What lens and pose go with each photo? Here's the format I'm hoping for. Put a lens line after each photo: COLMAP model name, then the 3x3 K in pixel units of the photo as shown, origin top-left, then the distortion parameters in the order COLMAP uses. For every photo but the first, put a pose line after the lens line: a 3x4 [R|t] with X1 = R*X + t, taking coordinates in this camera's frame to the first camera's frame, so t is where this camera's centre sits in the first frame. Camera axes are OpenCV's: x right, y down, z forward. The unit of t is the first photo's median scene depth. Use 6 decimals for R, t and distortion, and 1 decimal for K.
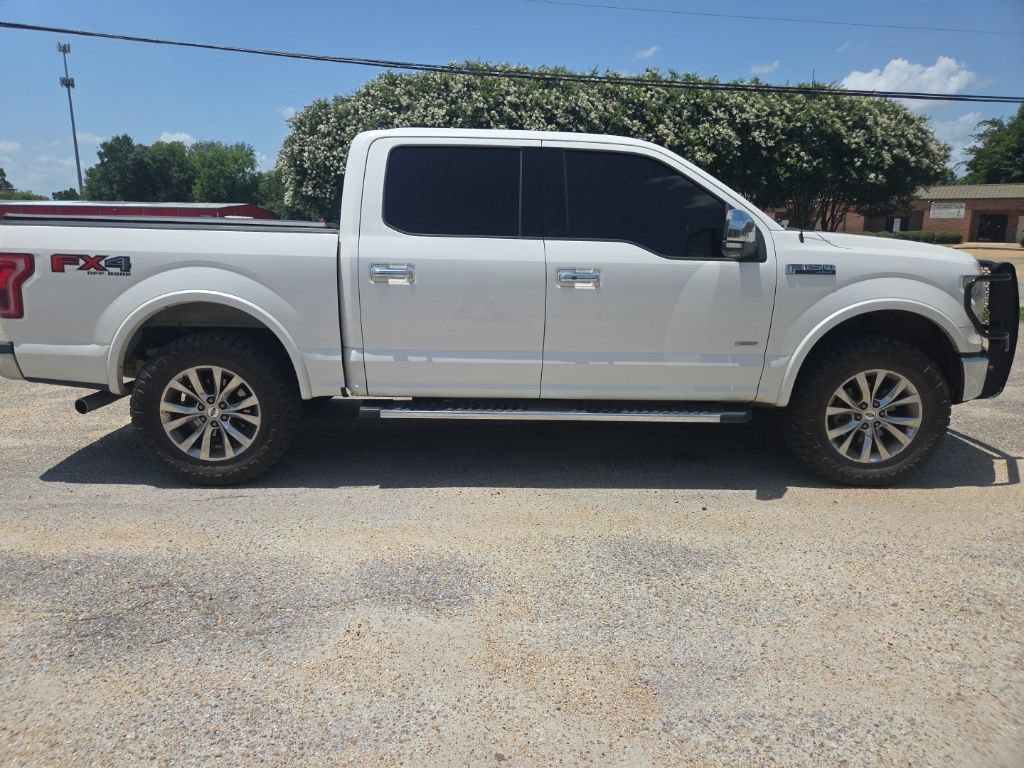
lens RADIAL K [[686.3, 0, 493.4], [0, 686.3, 386.3], [0, 0, 1]] dist [0.067712, -0.058947]
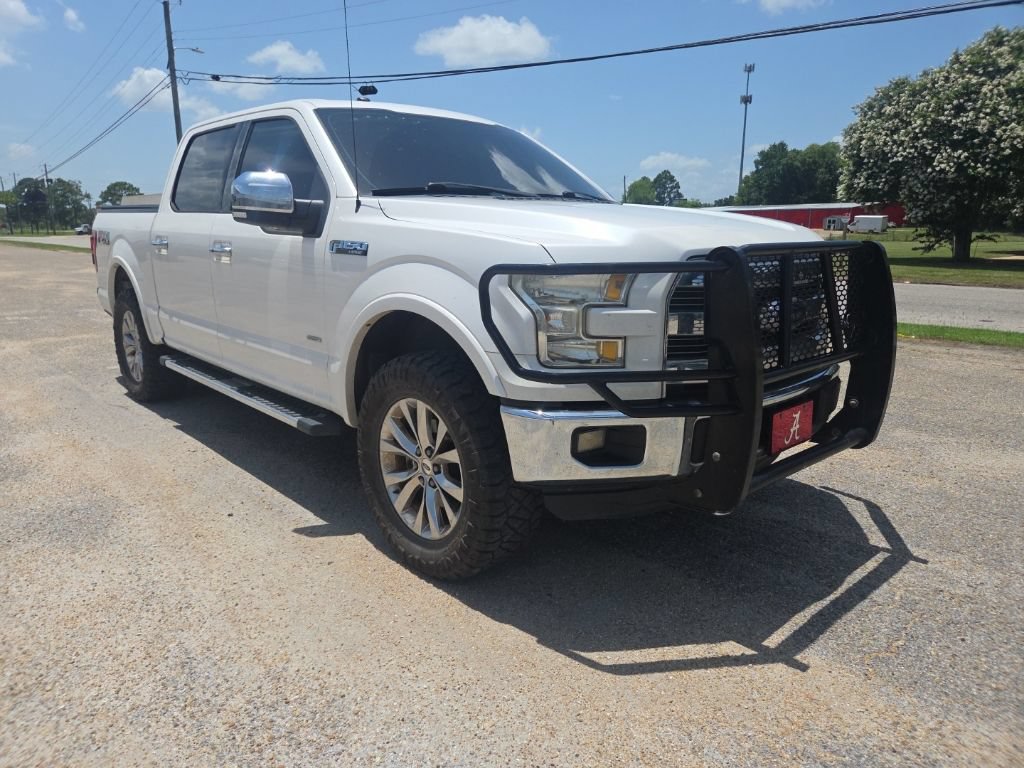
lens RADIAL K [[680.8, 0, 495.0], [0, 680.8, 382.5], [0, 0, 1]] dist [0.067190, -0.054270]
pose [[0.658144, 0.158583, -0.736001, 1.062980], [-0.162698, 0.984424, 0.066623, -0.094736], [0.735103, 0.075898, 0.673694, 0.597296]]
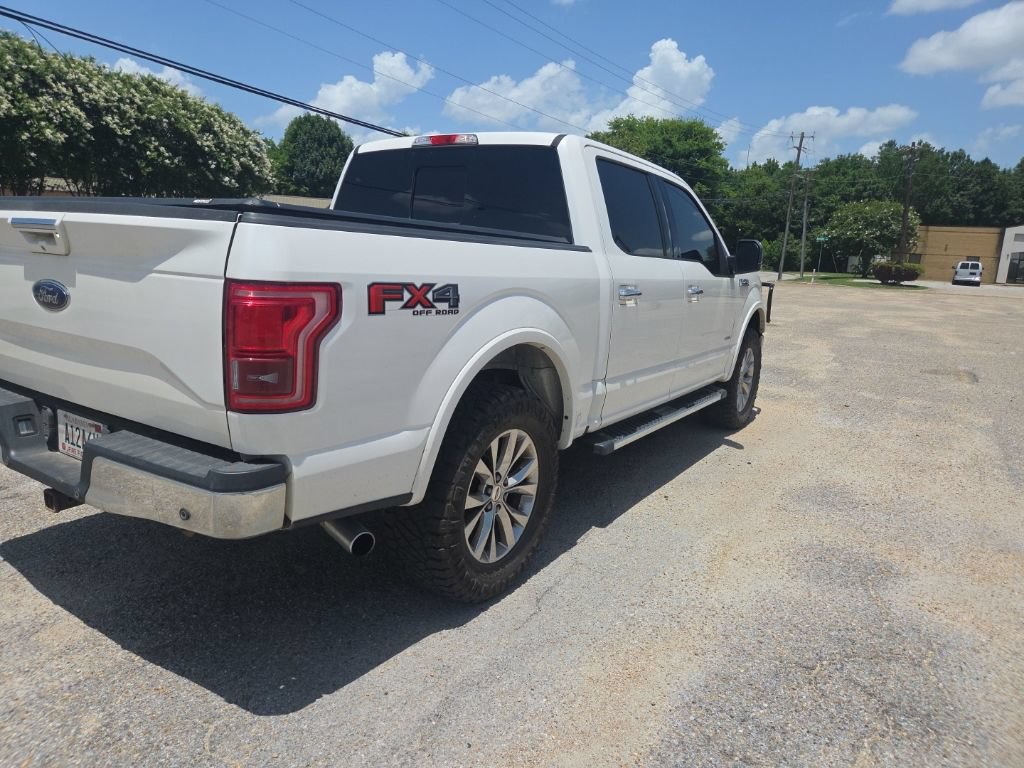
lens RADIAL K [[681.0, 0, 491.2], [0, 681.0, 384.1], [0, 0, 1]] dist [0.074822, -0.059268]
pose [[0.576541, -0.137801, 0.805364, -0.955358], [0.132994, 0.988358, 0.073904, -0.127932], [-0.806172, 0.064500, 0.588156, 0.568537]]
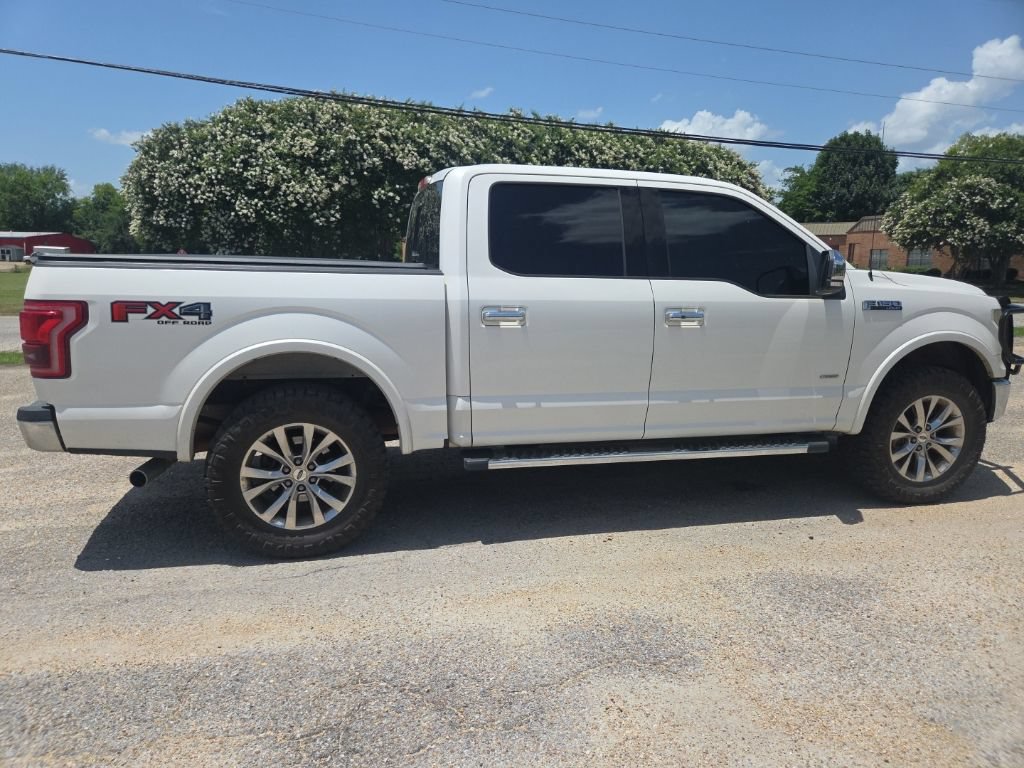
lens RADIAL K [[687.1, 0, 496.1], [0, 687.1, 398.8], [0, 0, 1]] dist [0.062633, -0.058282]
pose [[0.976049, -0.042723, 0.213315, -0.338985], [0.048495, 0.998583, -0.021895, -0.028105], [-0.212077, 0.031716, 0.976738, 0.076944]]
